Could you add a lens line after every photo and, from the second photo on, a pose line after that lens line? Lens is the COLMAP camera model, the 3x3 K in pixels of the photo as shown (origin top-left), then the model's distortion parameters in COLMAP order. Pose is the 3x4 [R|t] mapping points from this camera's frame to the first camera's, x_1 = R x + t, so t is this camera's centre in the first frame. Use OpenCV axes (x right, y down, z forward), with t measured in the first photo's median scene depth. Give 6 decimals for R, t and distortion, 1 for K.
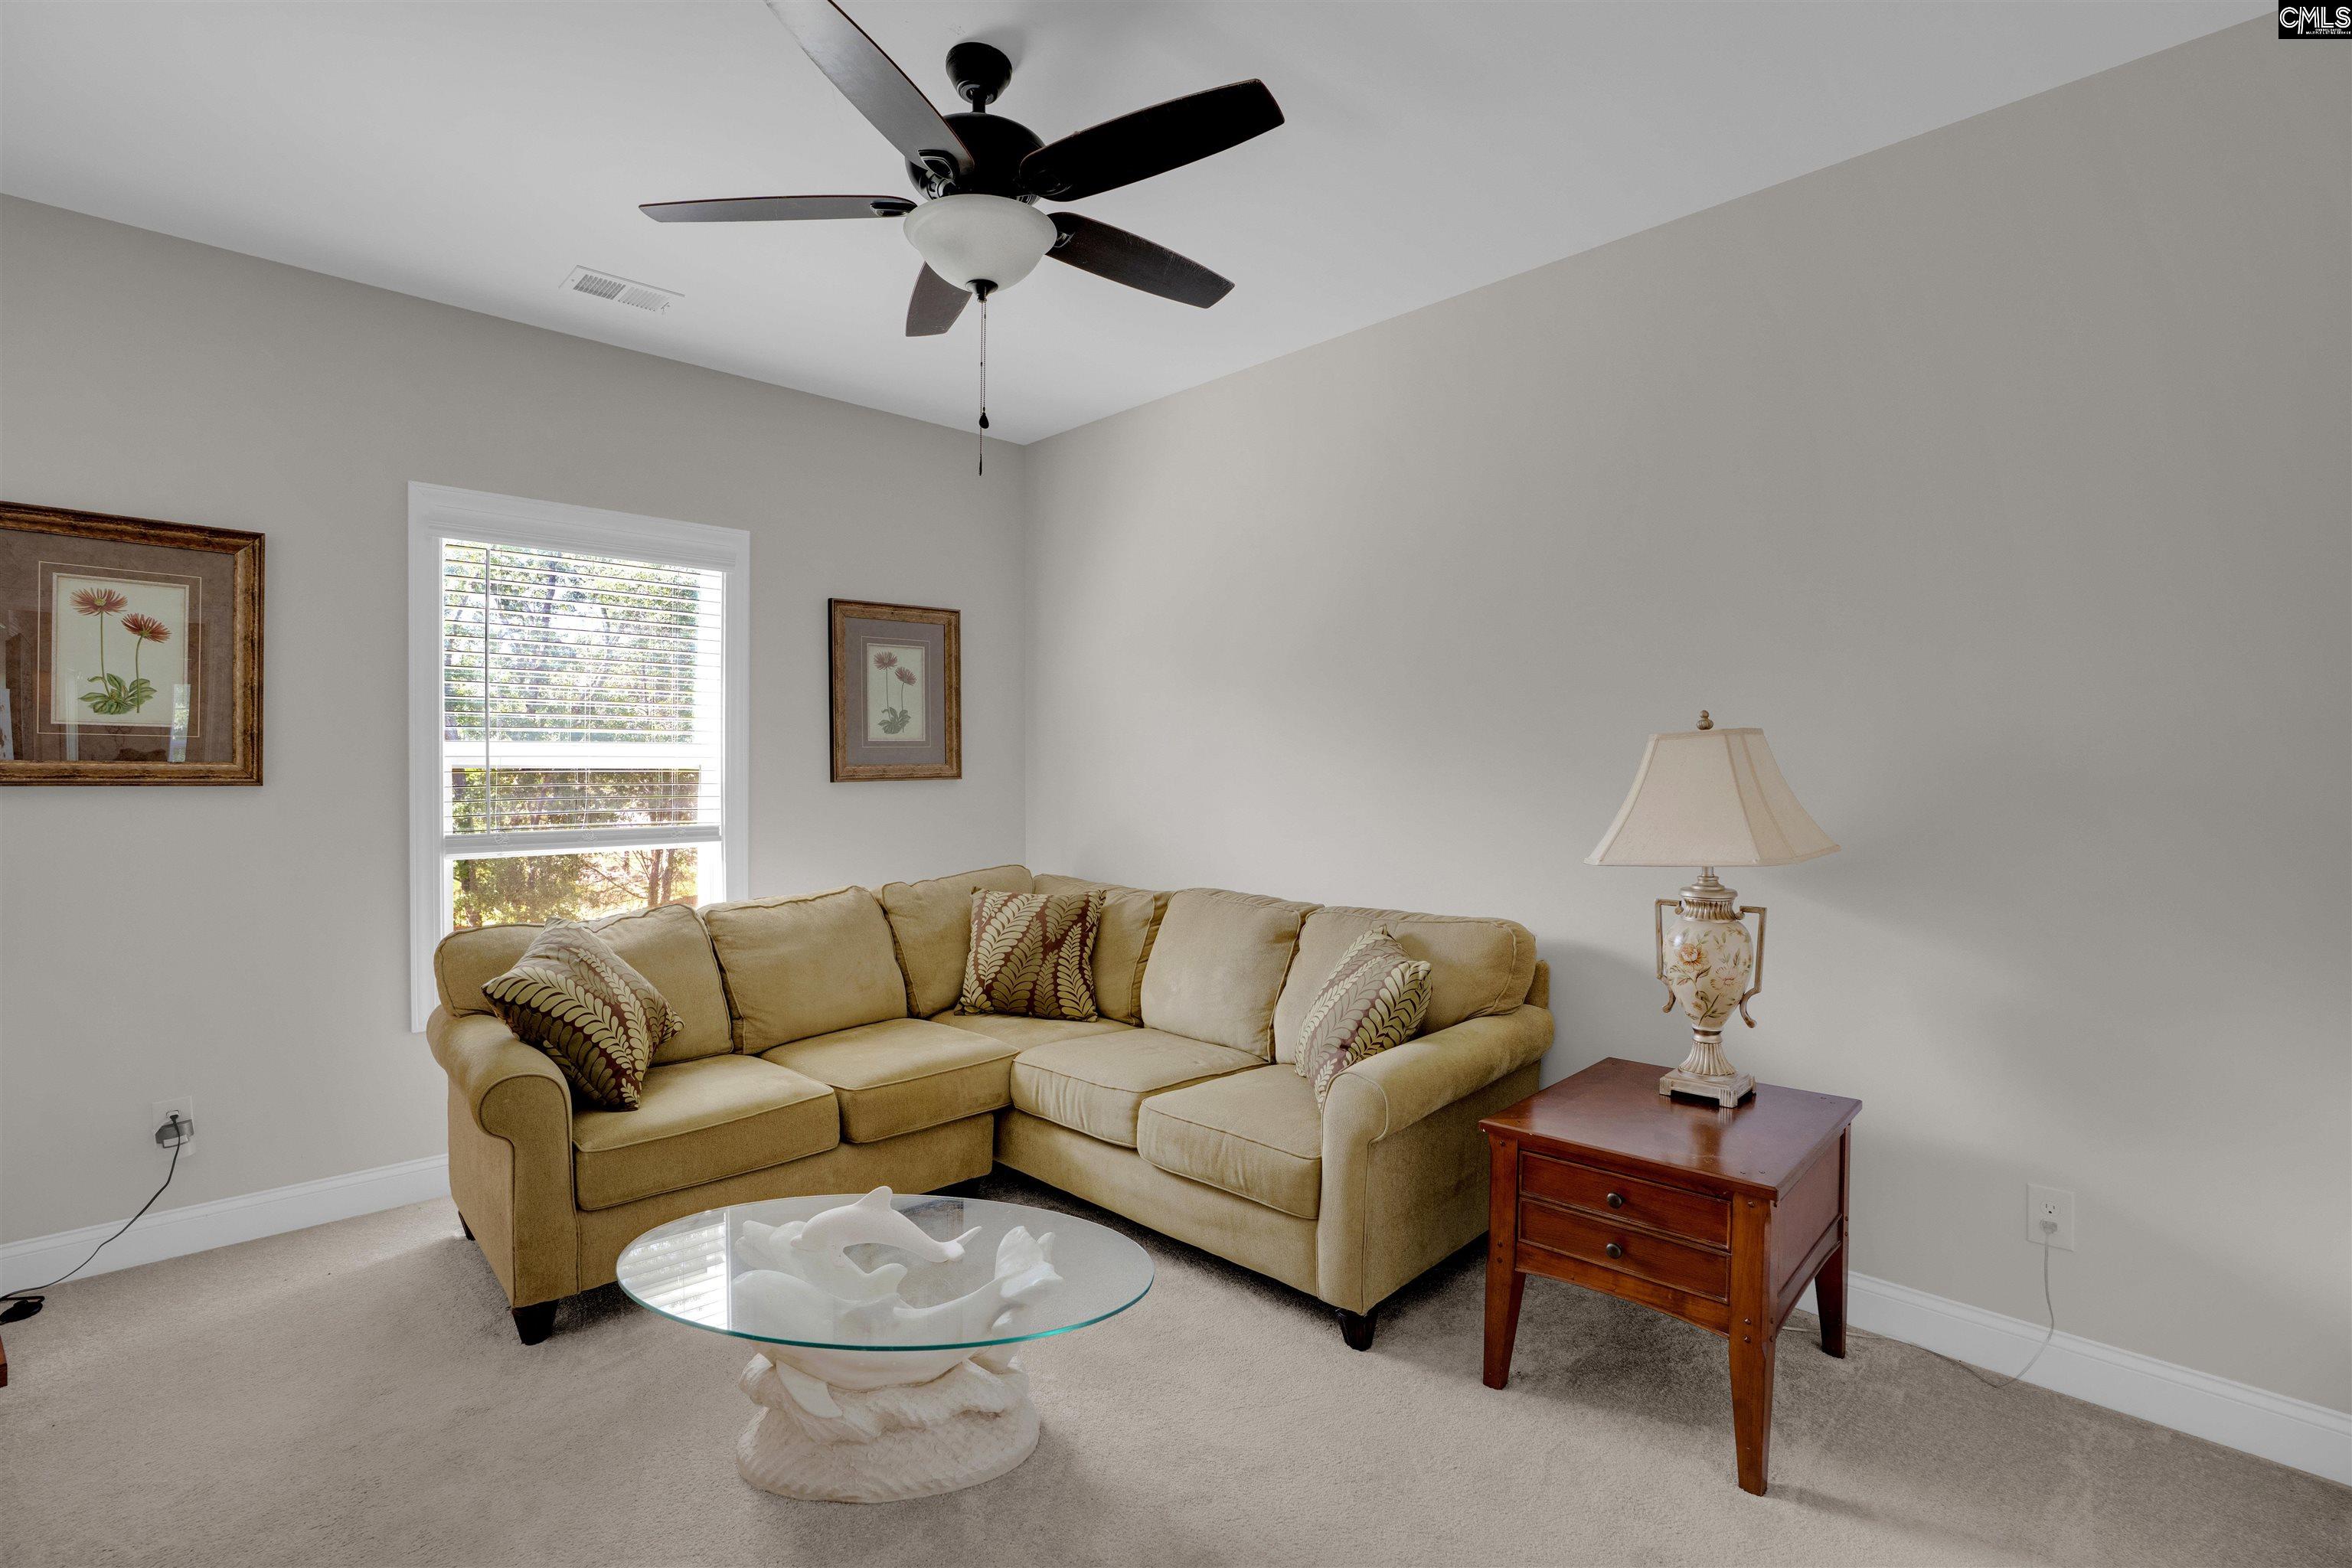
lens RADIAL K [[1083.4, 0, 1173.1], [0, 1083.4, 777.5], [0, 0, 1]] dist [-0.004699, 0.001358]
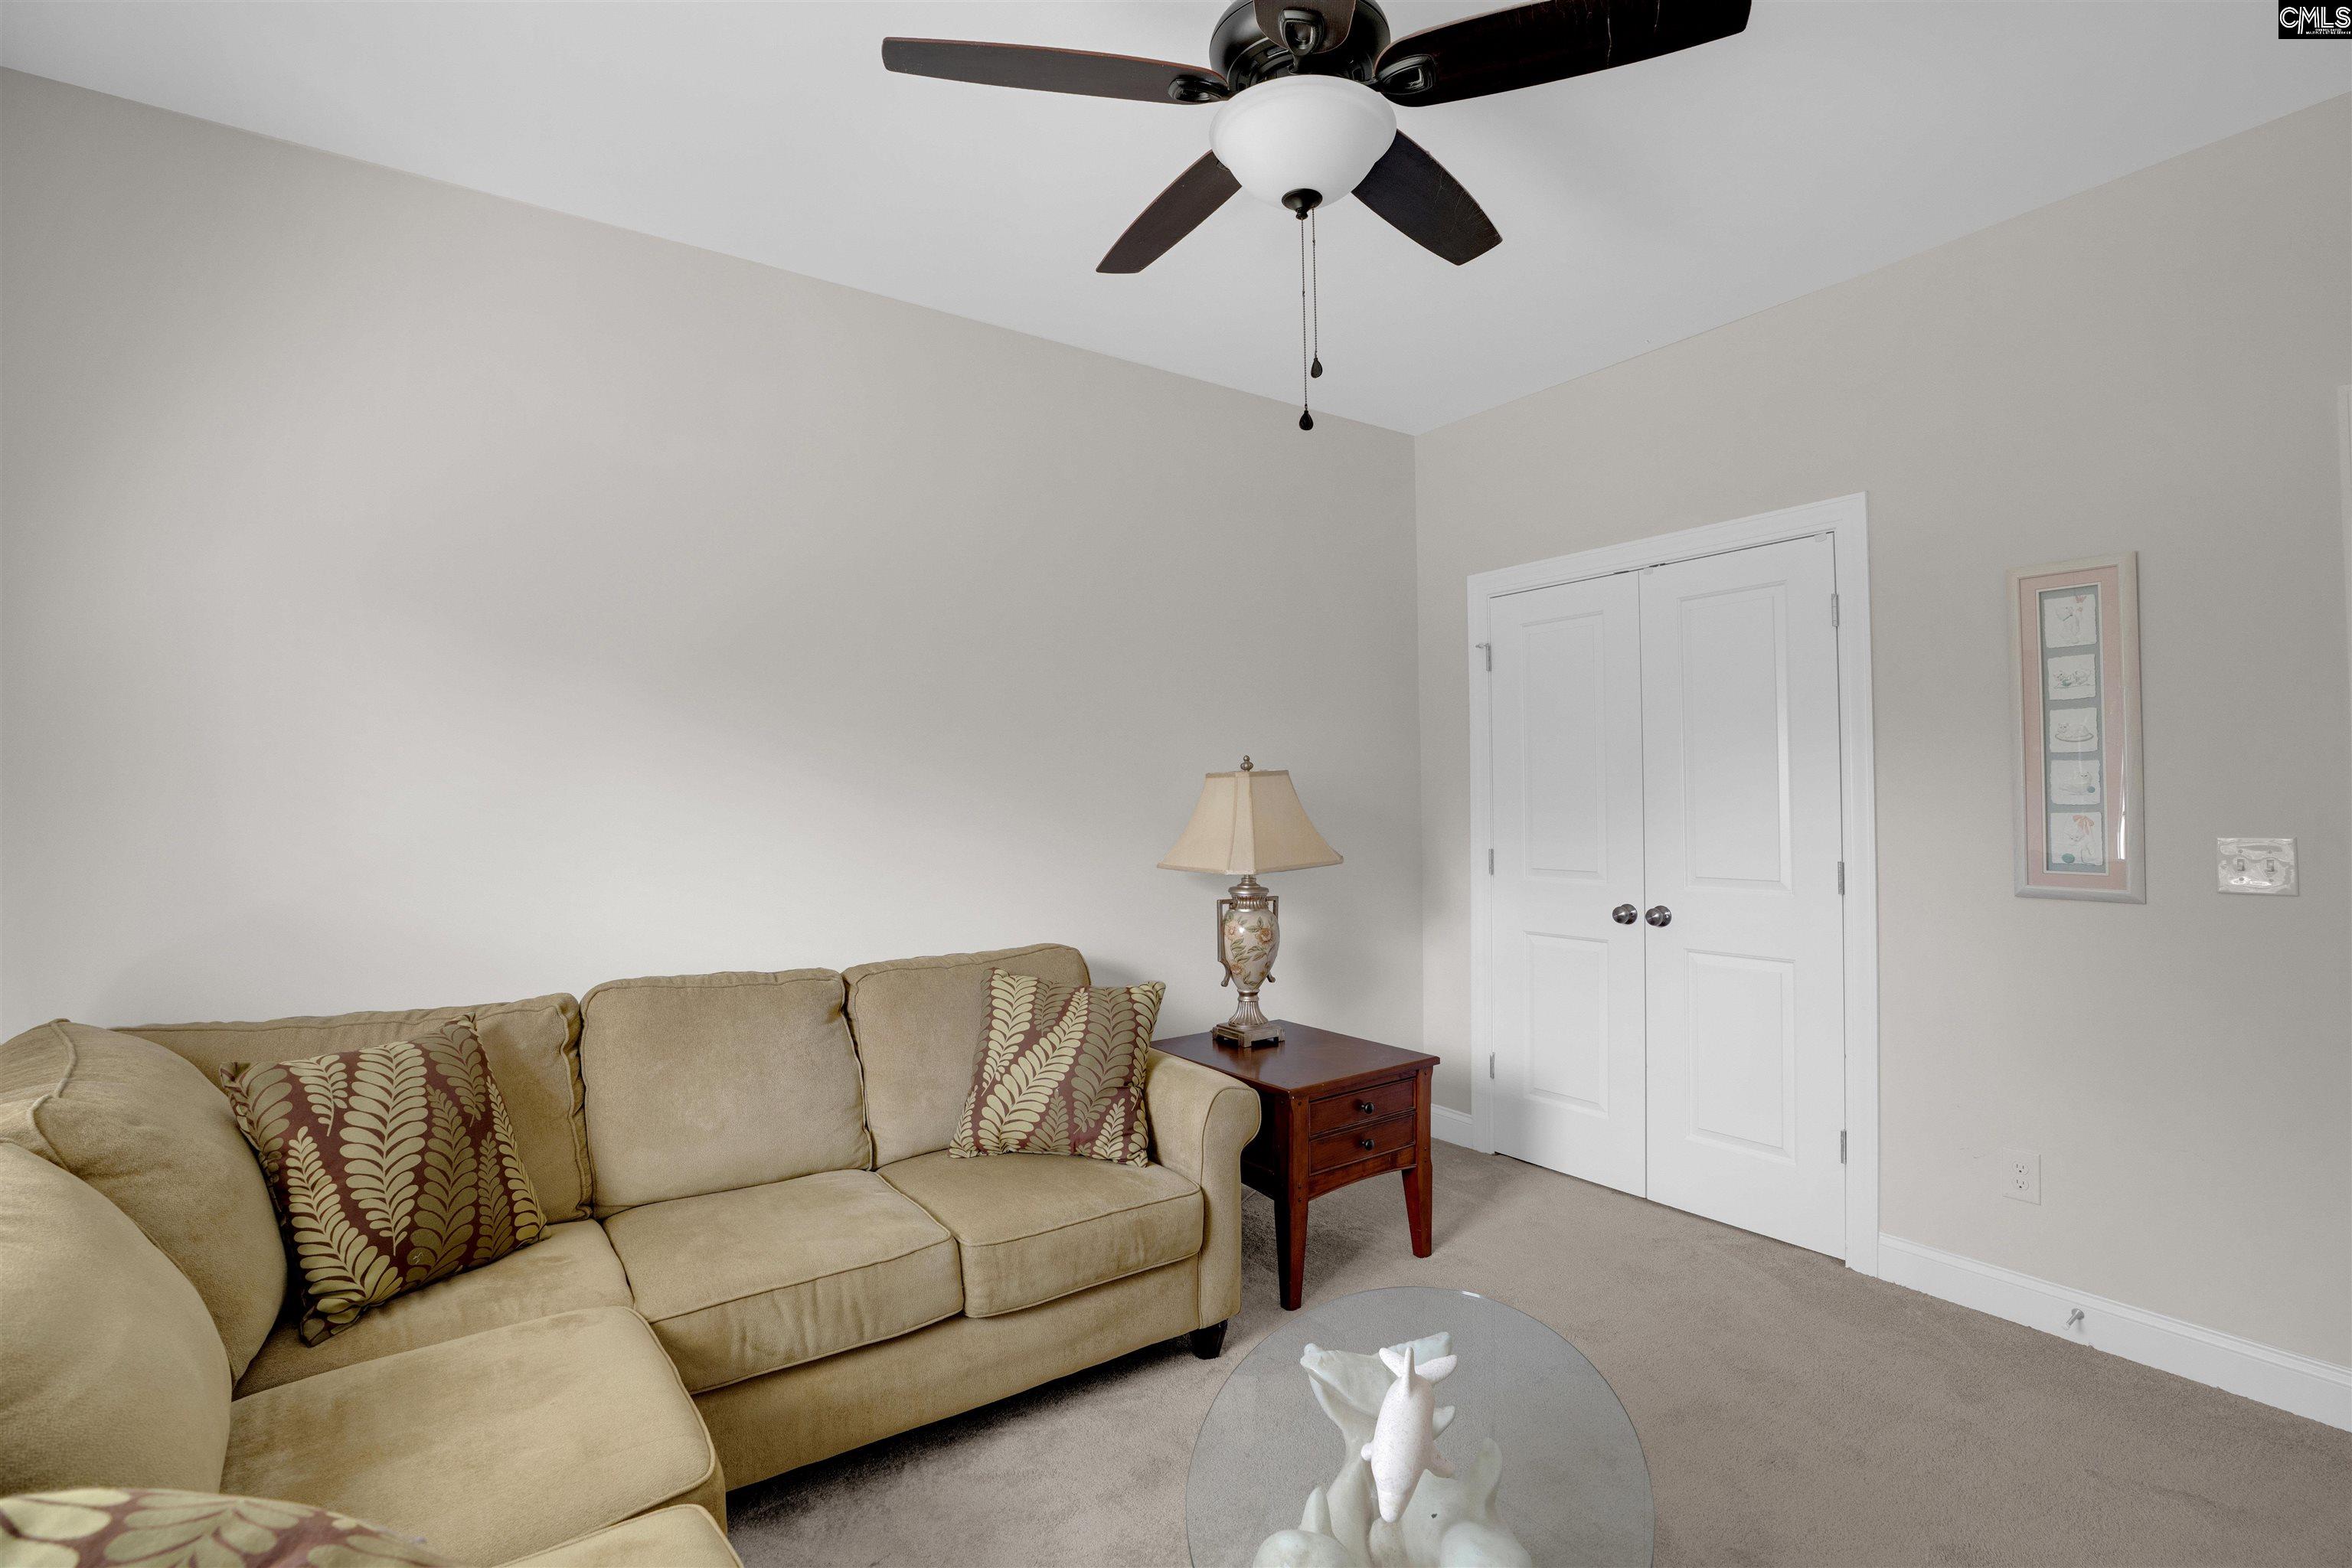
lens RADIAL K [[1083.4, 0, 1179.6], [0, 1083.4, 776.3], [0, 0, 1]] dist [-0.004699, 0.001358]
pose [[0.189865, 0.022060, 0.981562, -0.699611], [0.011108, 0.999635, -0.024614, -0.002996], [-0.981747, 0.015576, 0.189551, 0.670183]]
